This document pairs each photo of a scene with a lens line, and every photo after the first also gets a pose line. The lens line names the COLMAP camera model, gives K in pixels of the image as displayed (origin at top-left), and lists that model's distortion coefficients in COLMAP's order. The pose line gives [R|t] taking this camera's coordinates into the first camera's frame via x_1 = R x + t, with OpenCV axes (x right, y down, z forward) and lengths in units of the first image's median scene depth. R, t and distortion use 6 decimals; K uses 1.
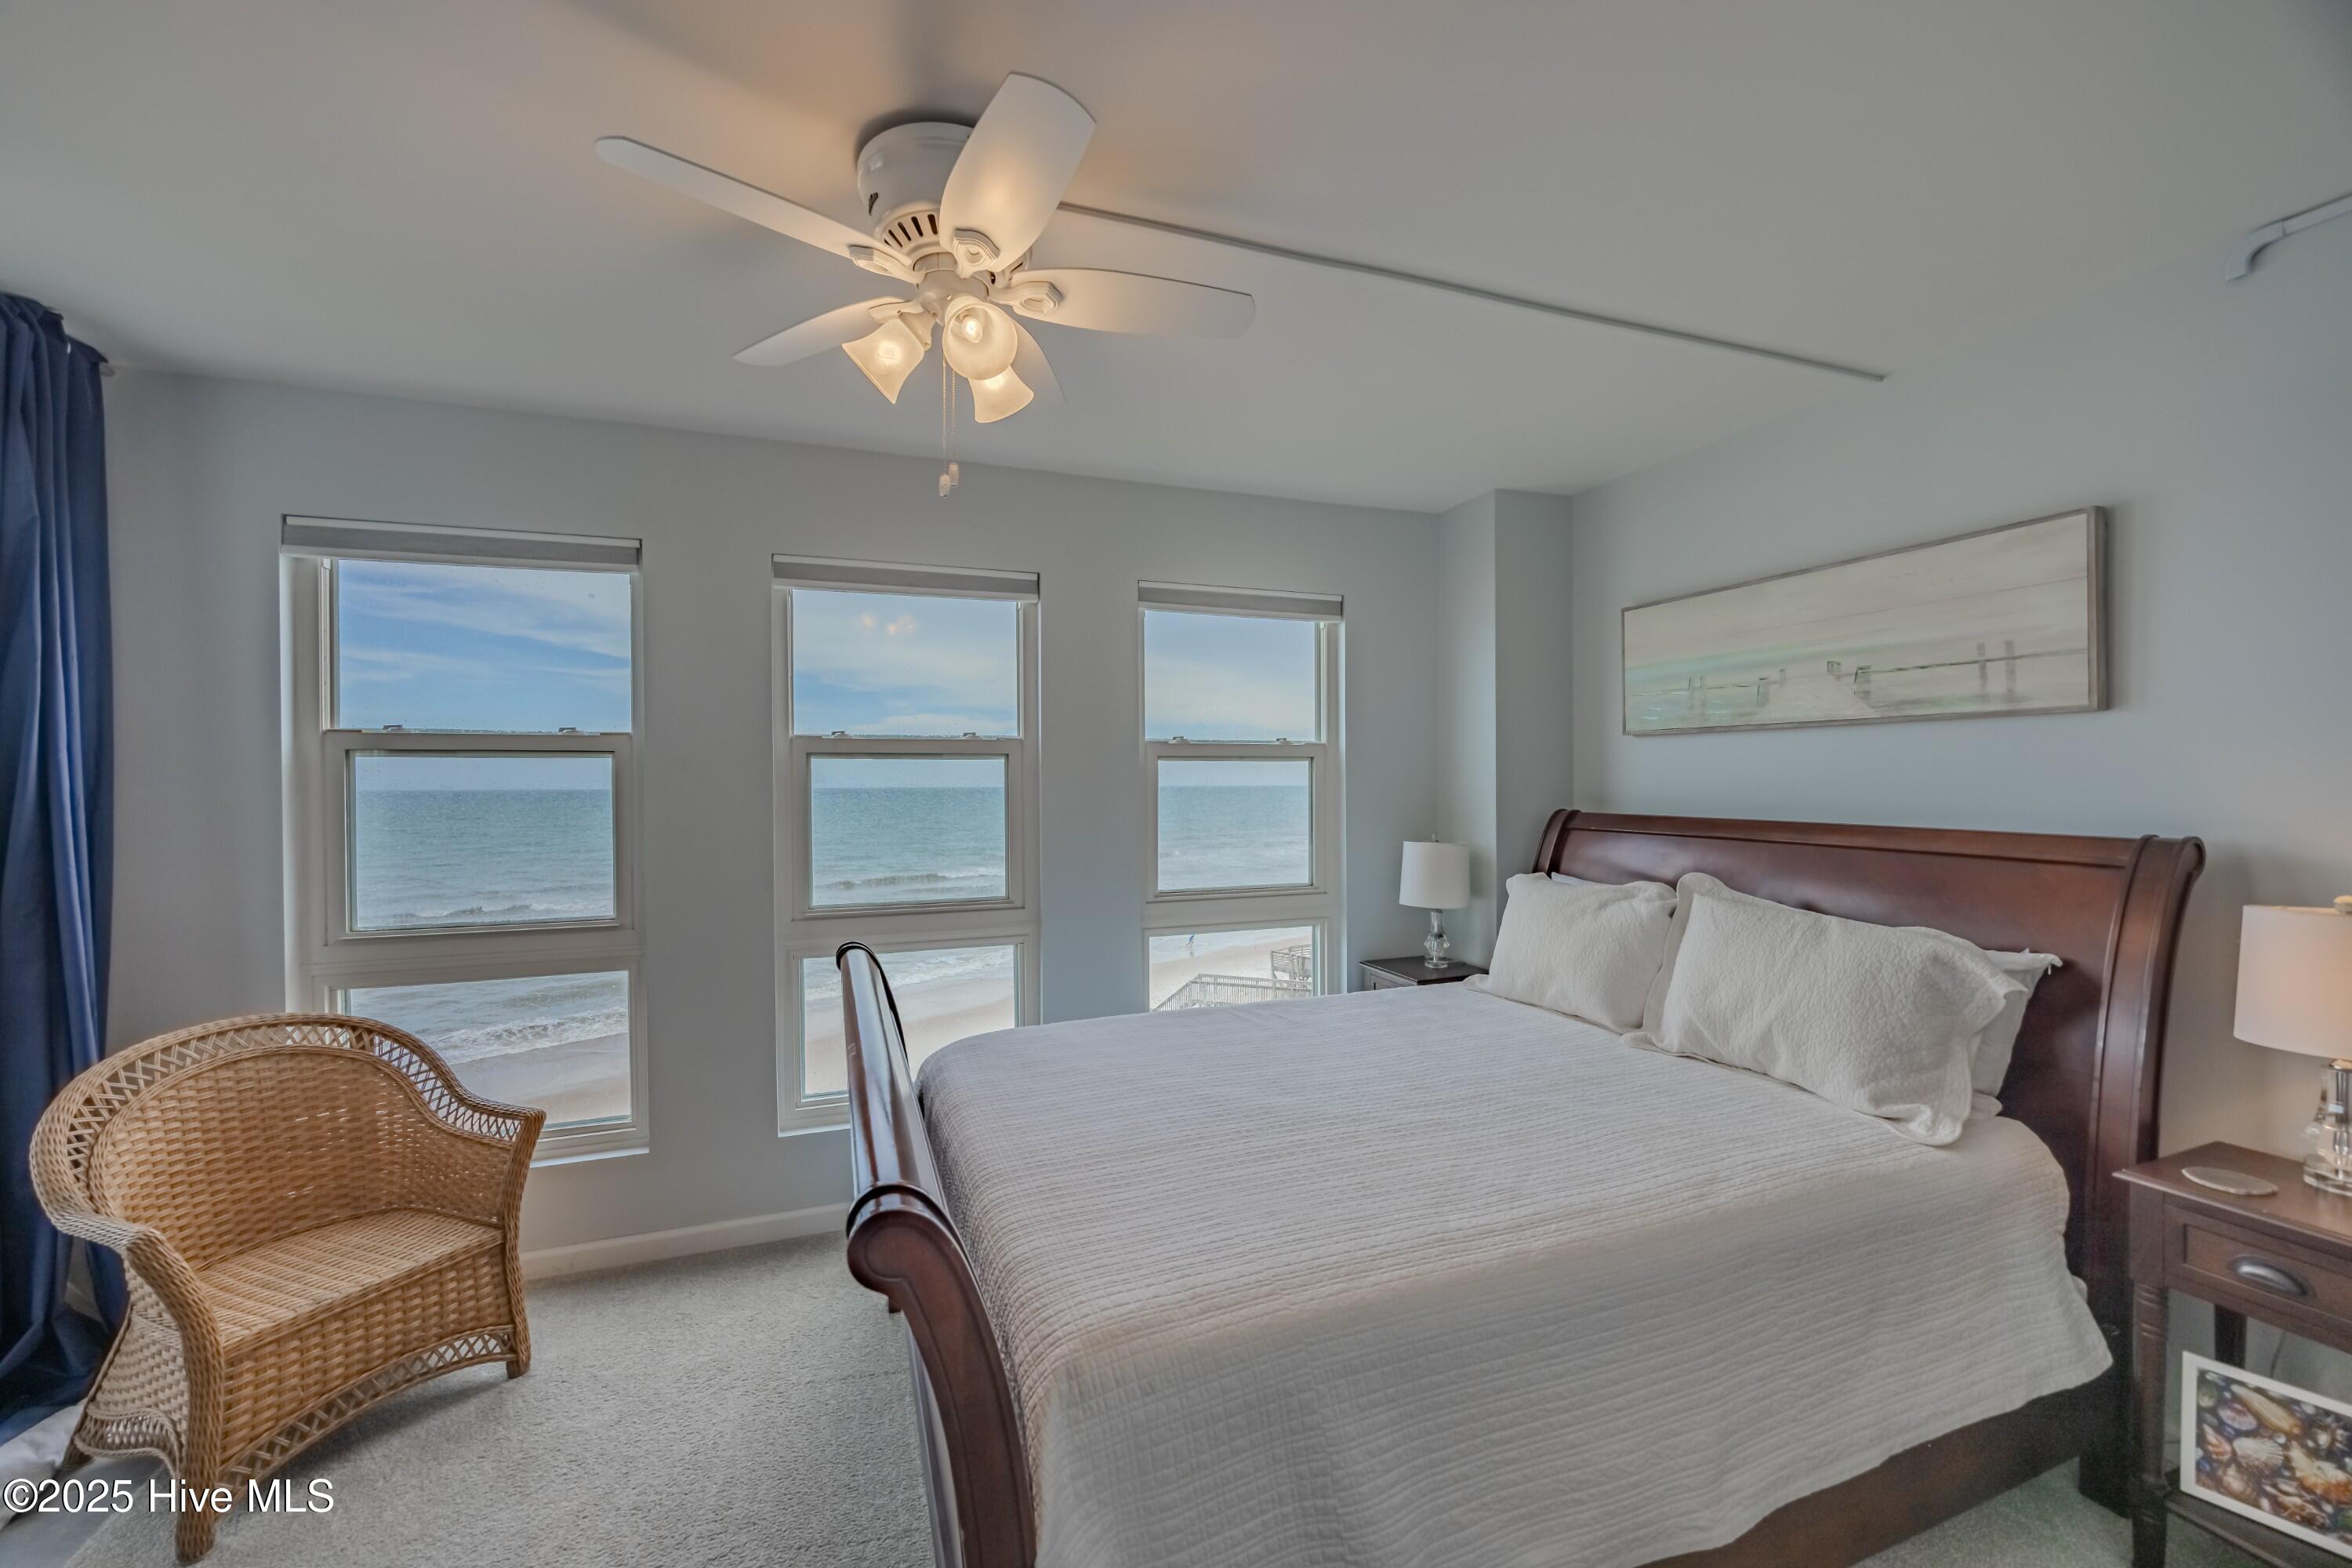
lens RADIAL K [[903.0, 0, 1181.0], [0, 903.0, 787.0], [0, 0, 1]] dist [-0.008258, -0.000316]
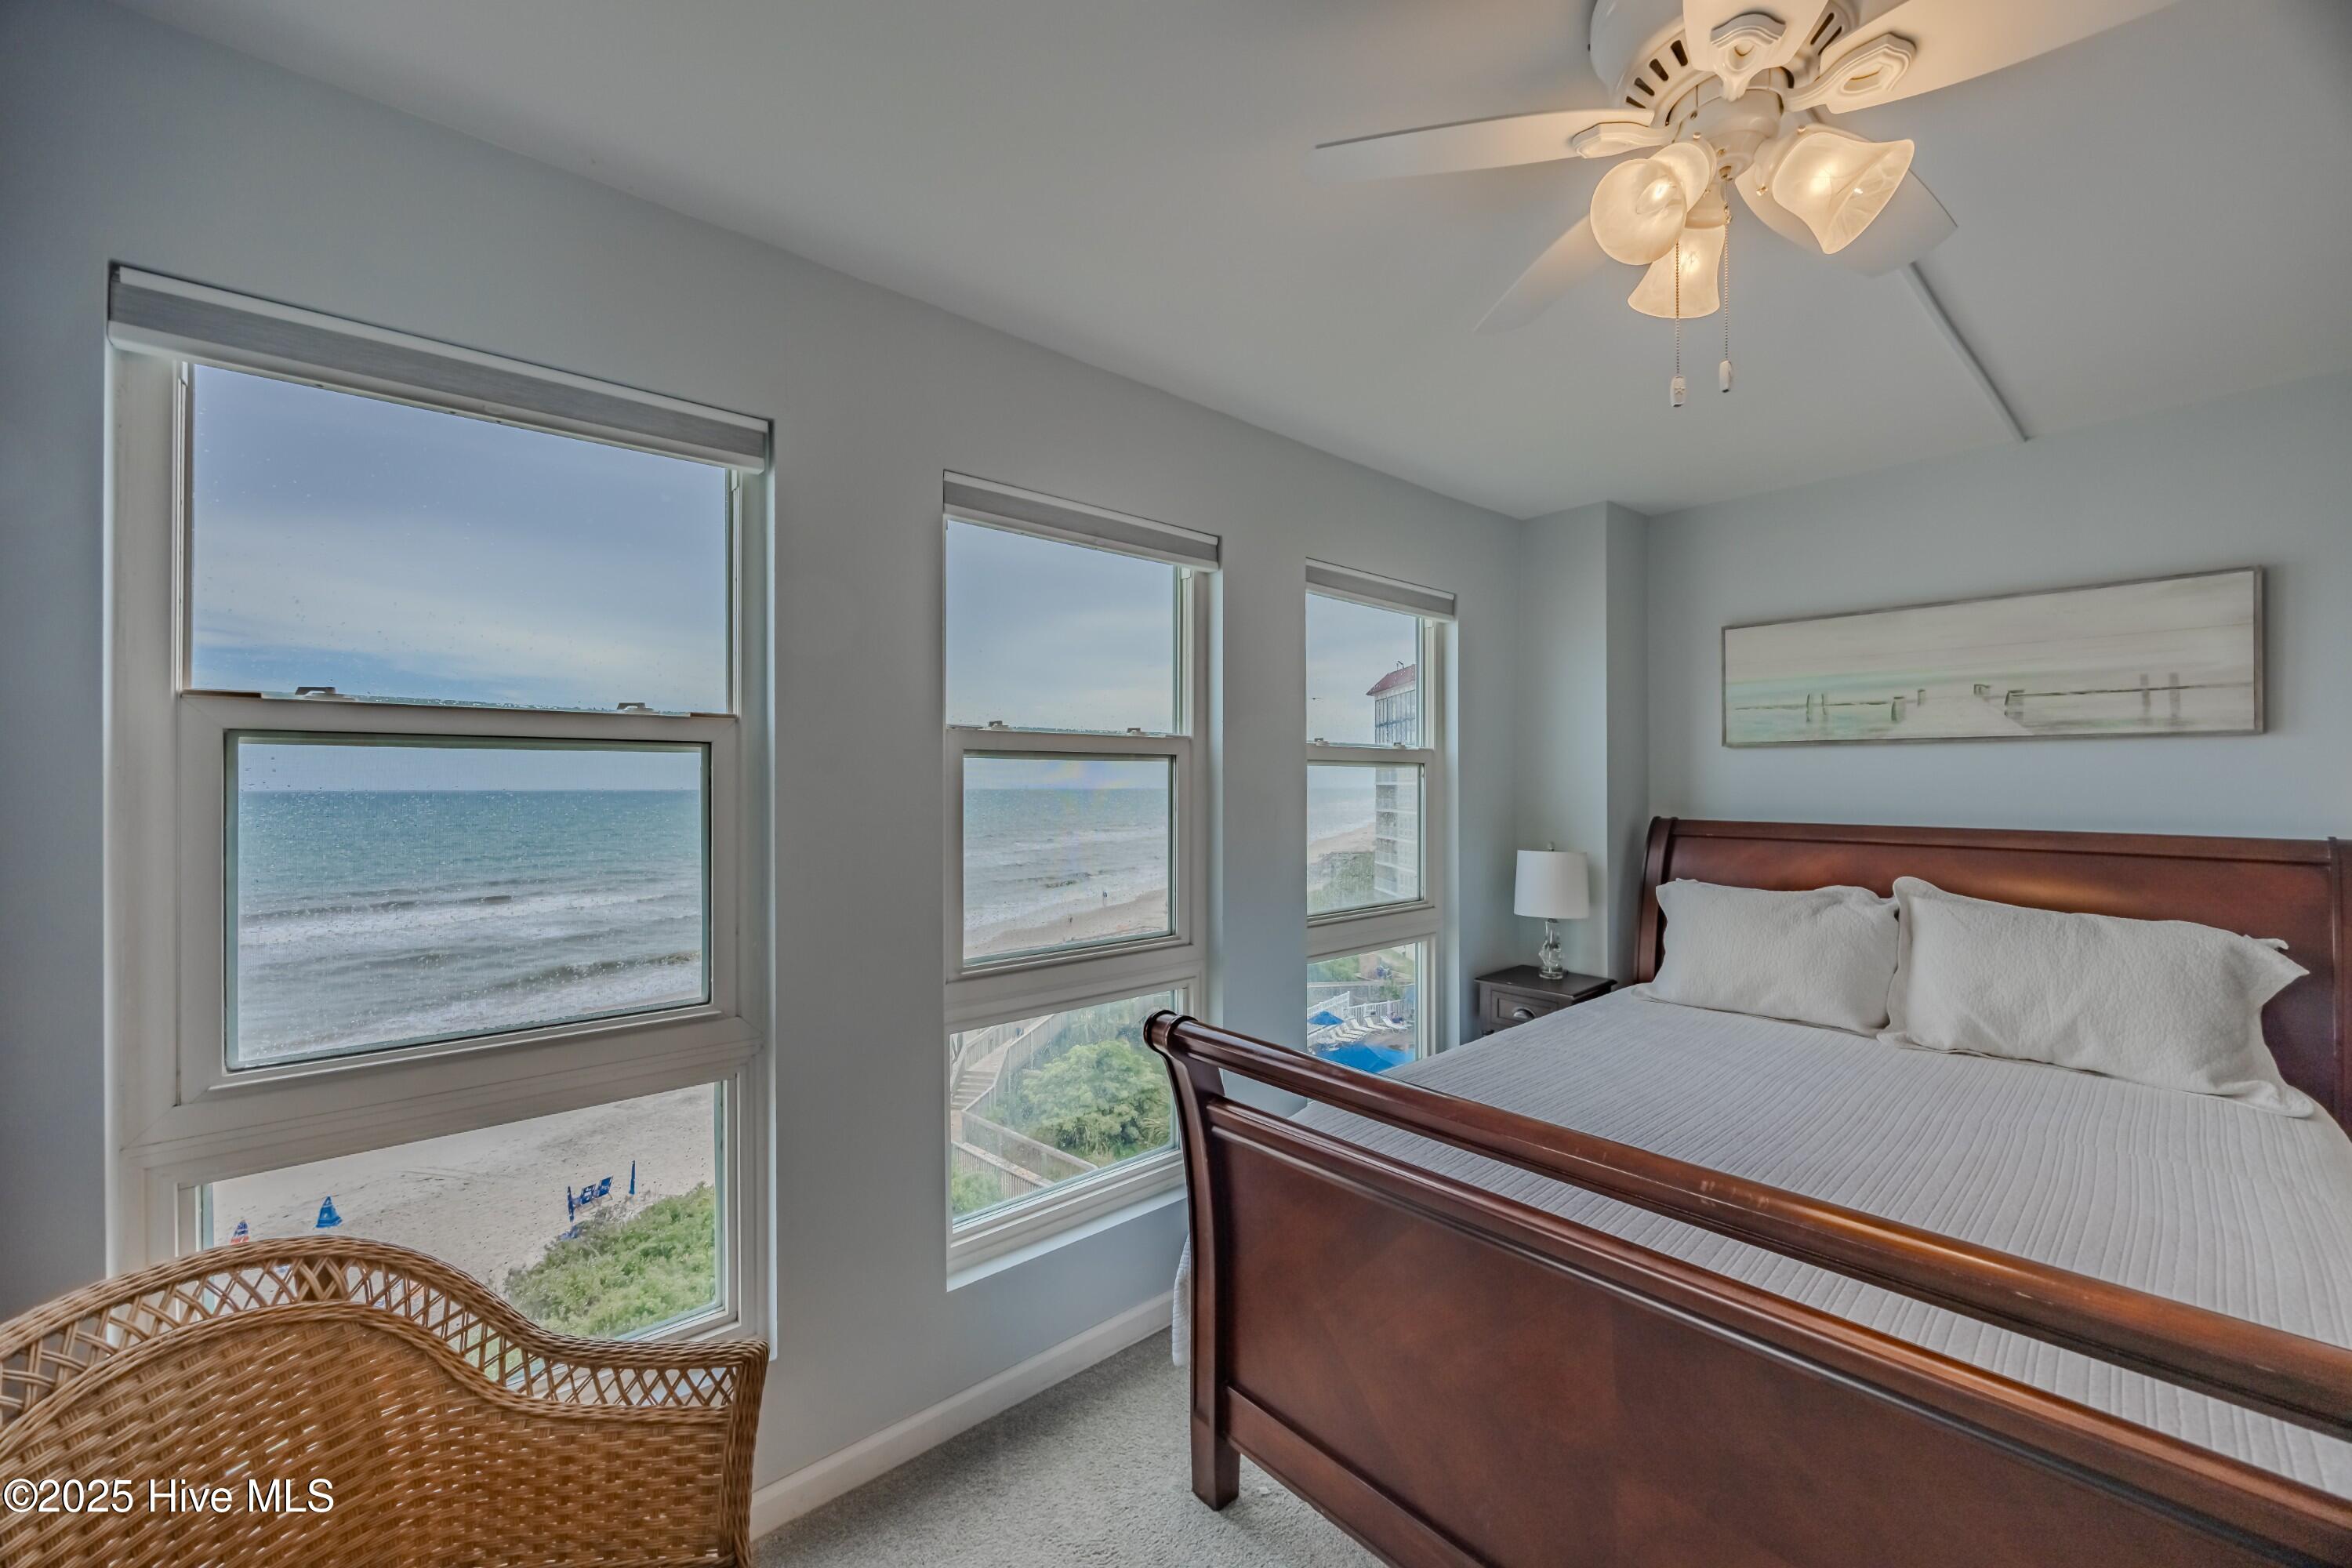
lens RADIAL K [[897.3, 0, 1174.5], [0, 897.3, 781.6], [0, 0, 1]] dist [-0.002852, -0.000576]
pose [[0.934082, 0.004221, 0.357033, -0.631142], [-0.001065, 0.999959, -0.009035, -0.007413], [-0.357057, 0.008059, 0.934048, 0.323879]]
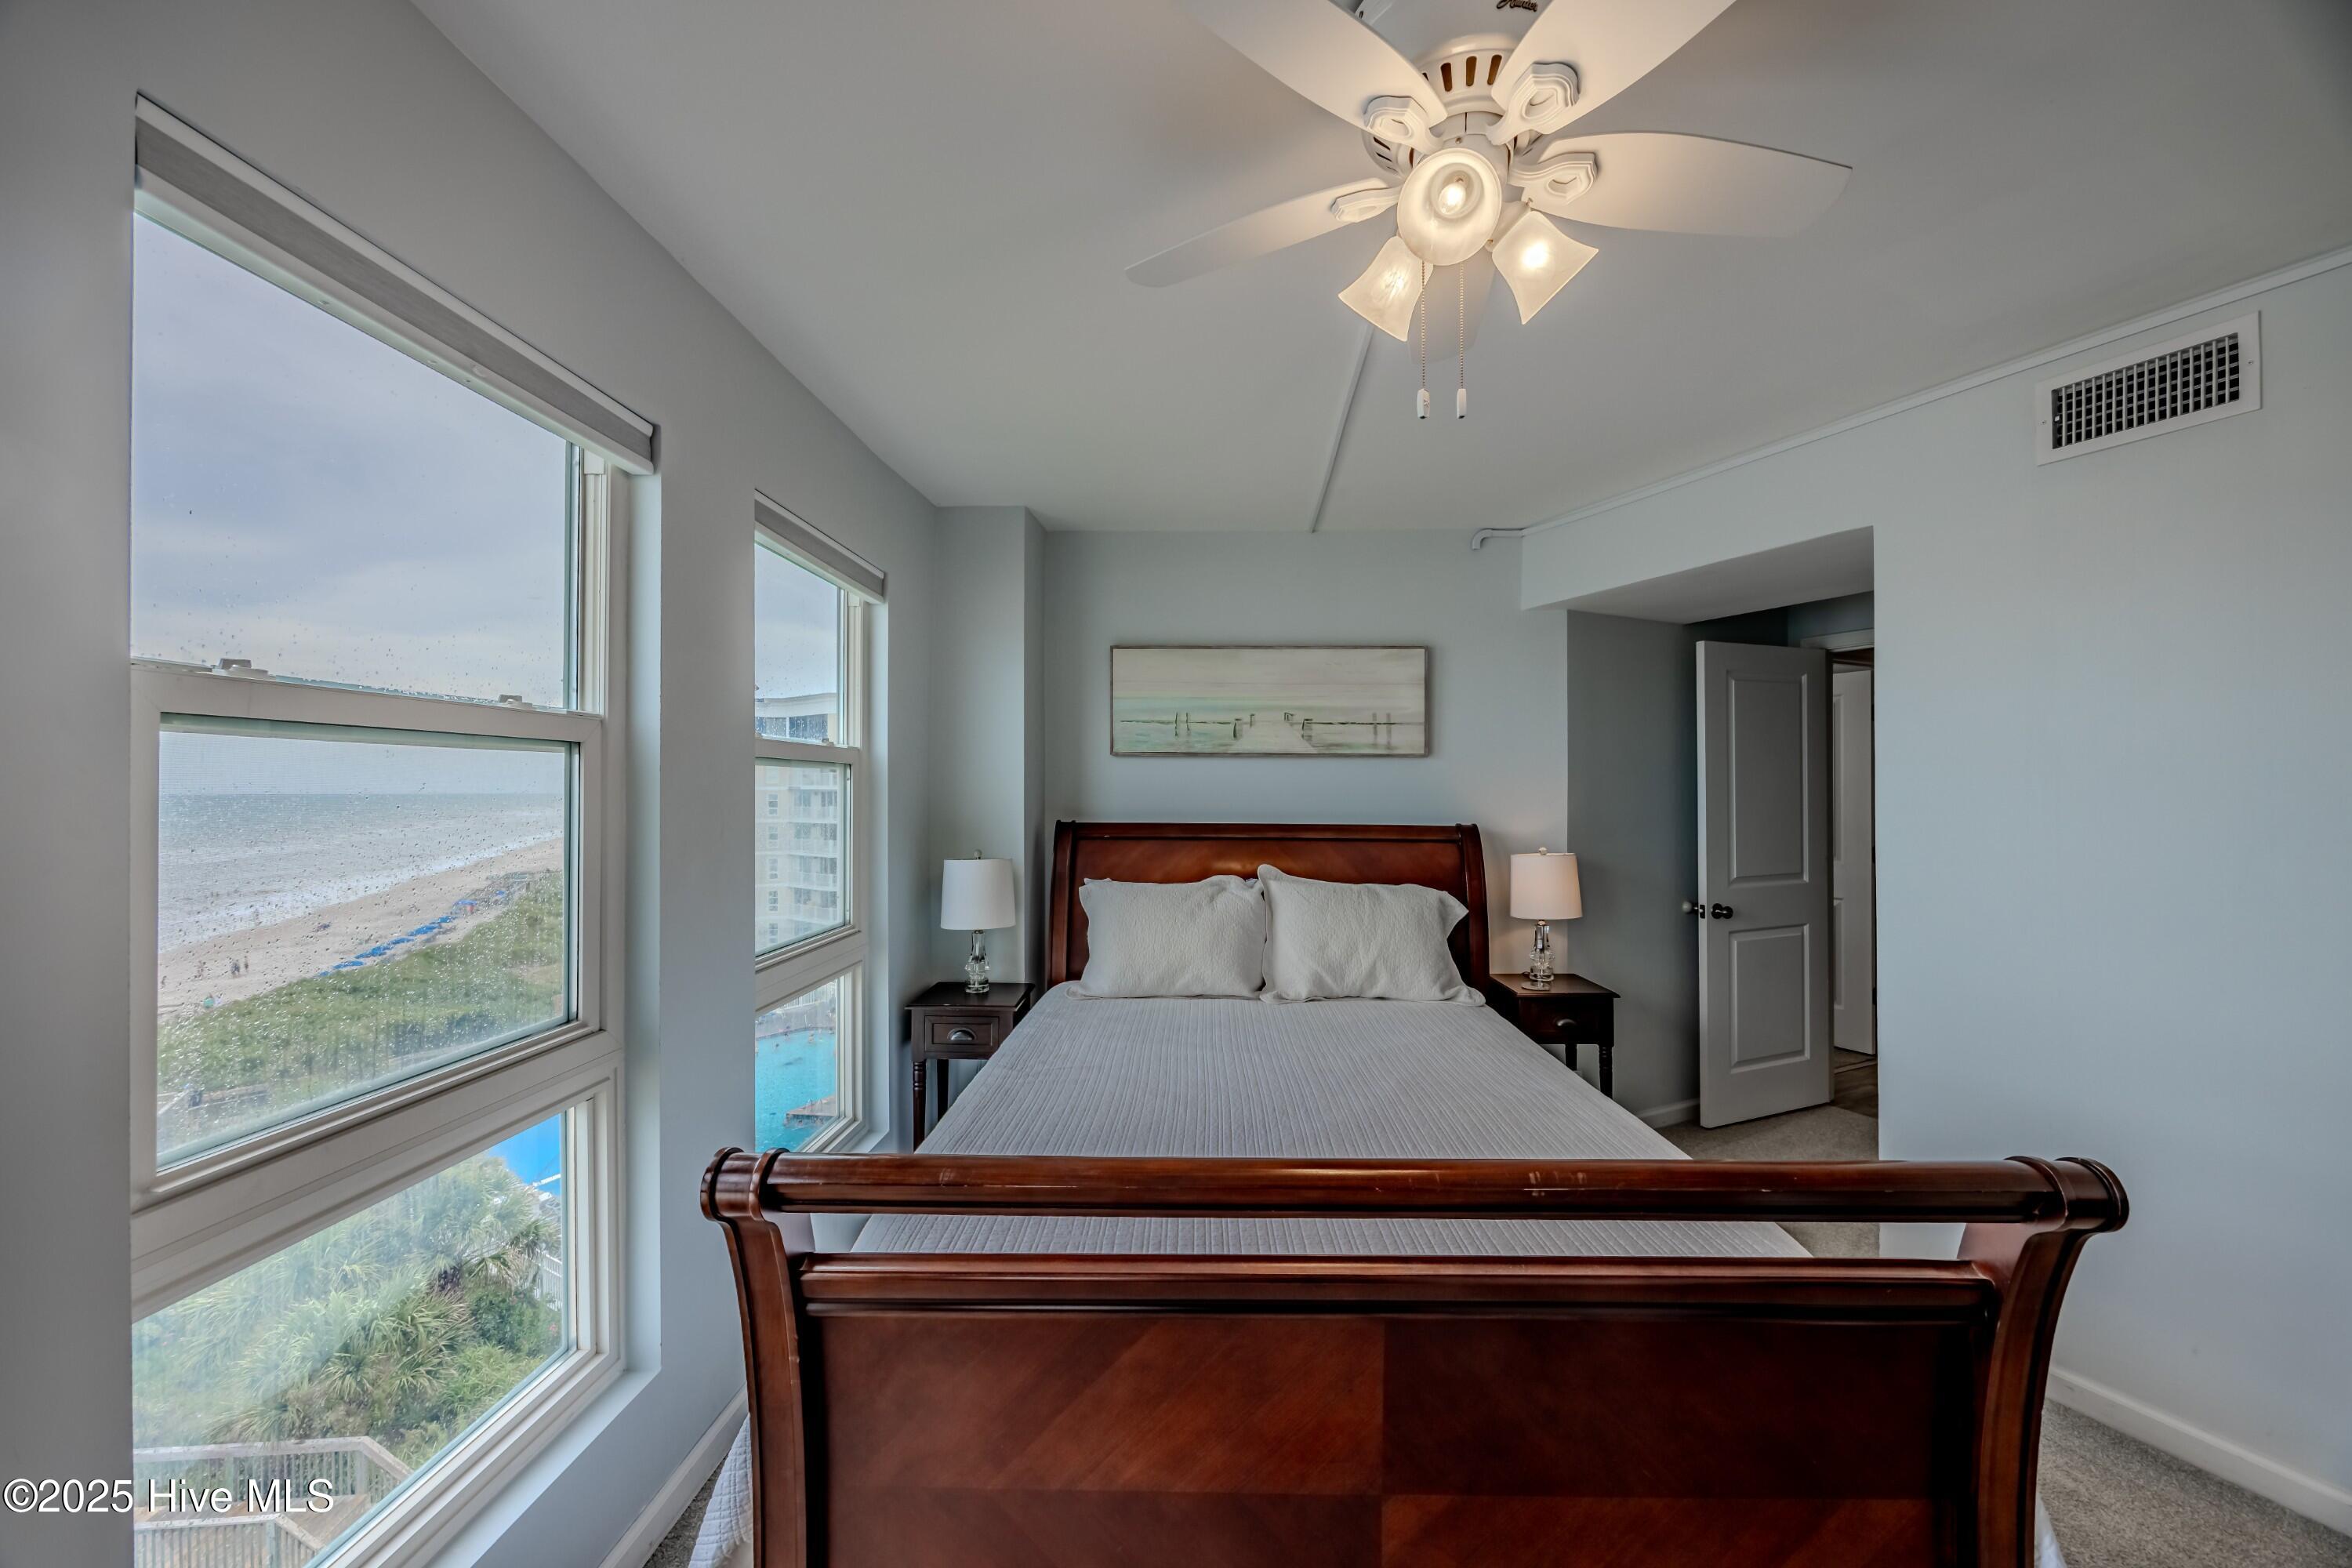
lens RADIAL K [[903.0, 0, 1181.0], [0, 903.0, 787.0], [0, 0, 1]] dist [-0.008258, -0.000316]
pose [[0.372497, 0.007457, 0.928004, -0.717516], [0.002285, 0.999957, -0.008953, -0.007057], [-0.928031, 0.005456, 0.372464, 0.632054]]
